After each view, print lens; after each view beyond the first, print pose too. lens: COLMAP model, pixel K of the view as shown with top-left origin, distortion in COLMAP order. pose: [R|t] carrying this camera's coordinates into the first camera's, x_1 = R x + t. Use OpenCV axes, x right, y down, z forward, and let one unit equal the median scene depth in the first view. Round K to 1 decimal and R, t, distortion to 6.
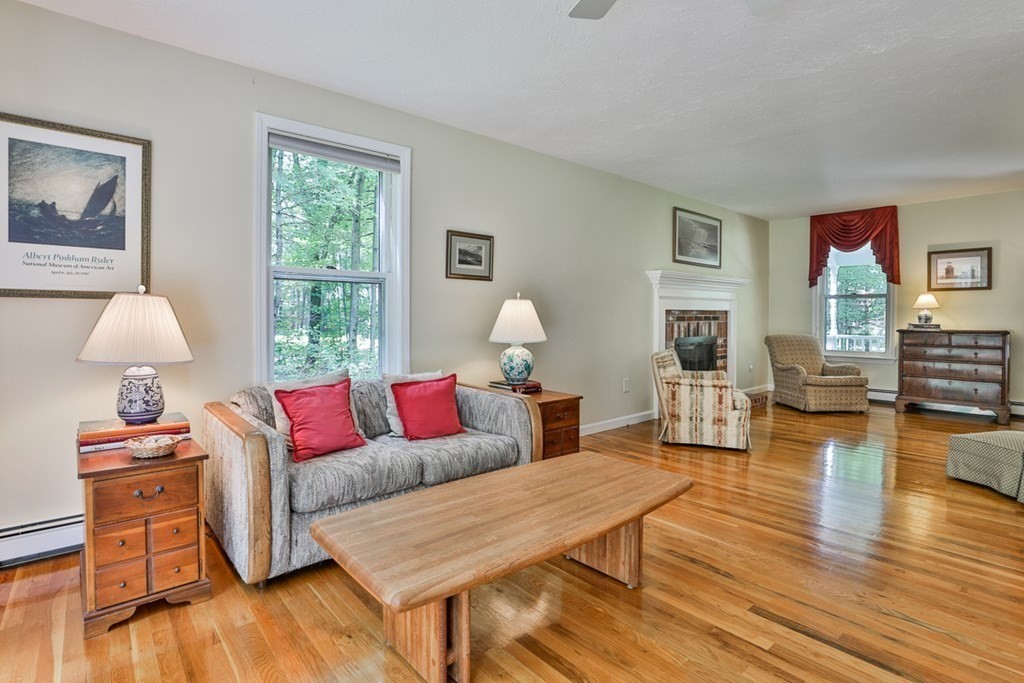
lens RADIAL K [[508.9, 0, 516.2], [0, 508.9, 324.3], [0, 0, 1]] dist [-0.022488, 0.000159]
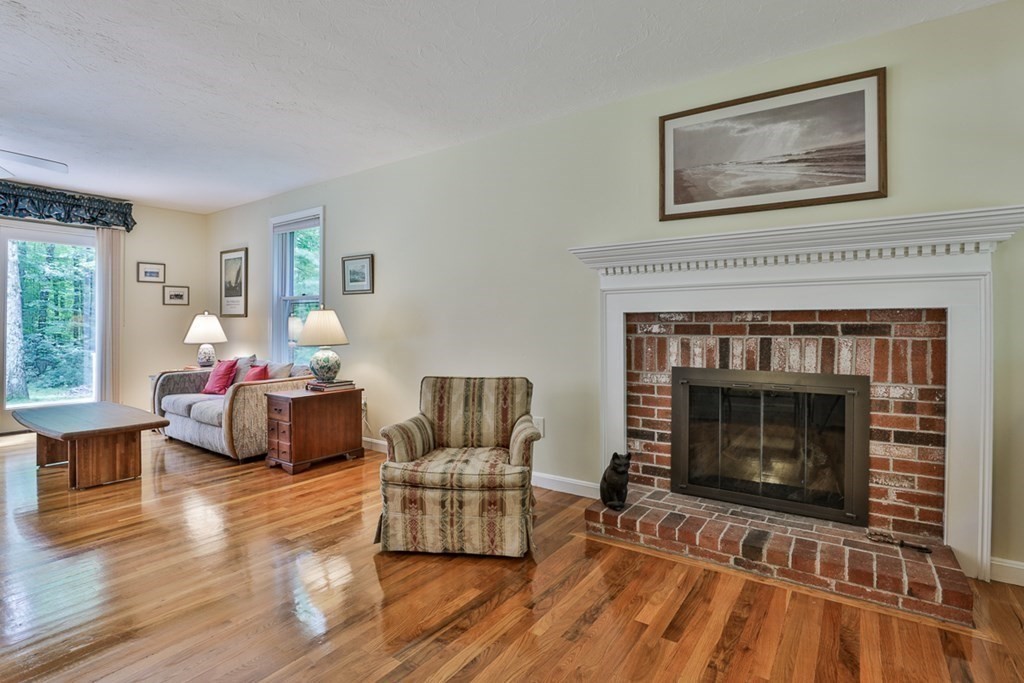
lens RADIAL K [[492.0, 0, 510.8], [0, 492.0, 325.2], [0, 0, 1]] dist [-0.027723, 0.000603]
pose [[0.240804, 0.000893, -0.970573, 1.173996], [-0.016379, 0.999861, -0.003143, -0.016740], [0.970435, 0.016654, 0.240786, 1.115123]]
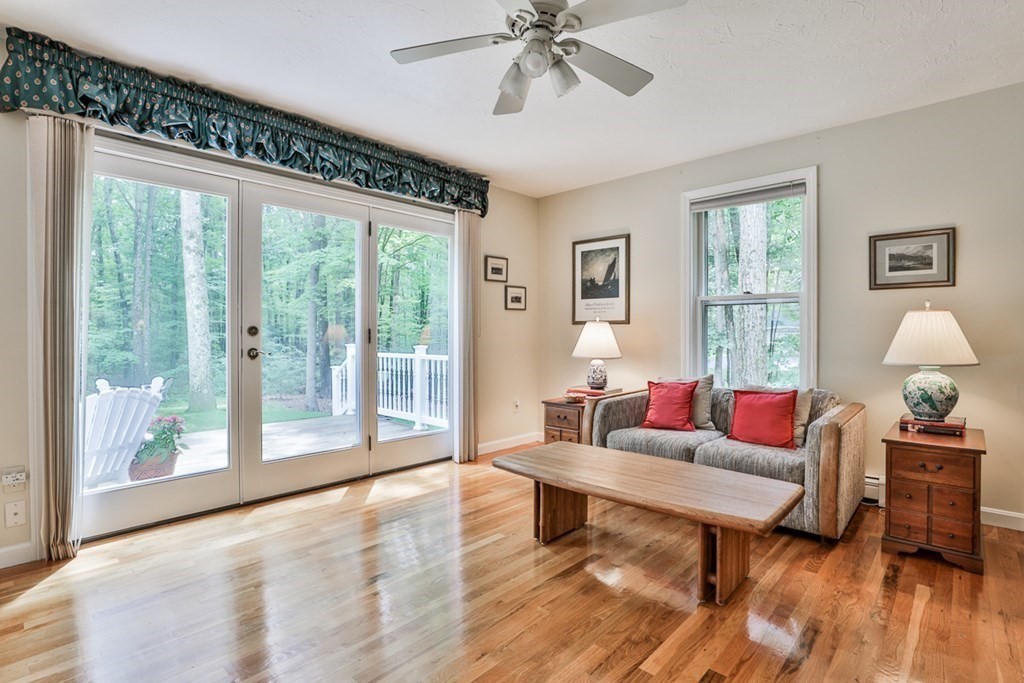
lens RADIAL K [[495.3, 0, 516.1], [0, 495.3, 330.7], [0, 0, 1]] dist [-0.032947, 0.000018]
pose [[0.106119, -0.006193, -0.994334, 0.647873], [-0.010968, 0.999912, -0.007398, -0.005913], [0.994293, 0.011691, 0.106042, 0.289780]]
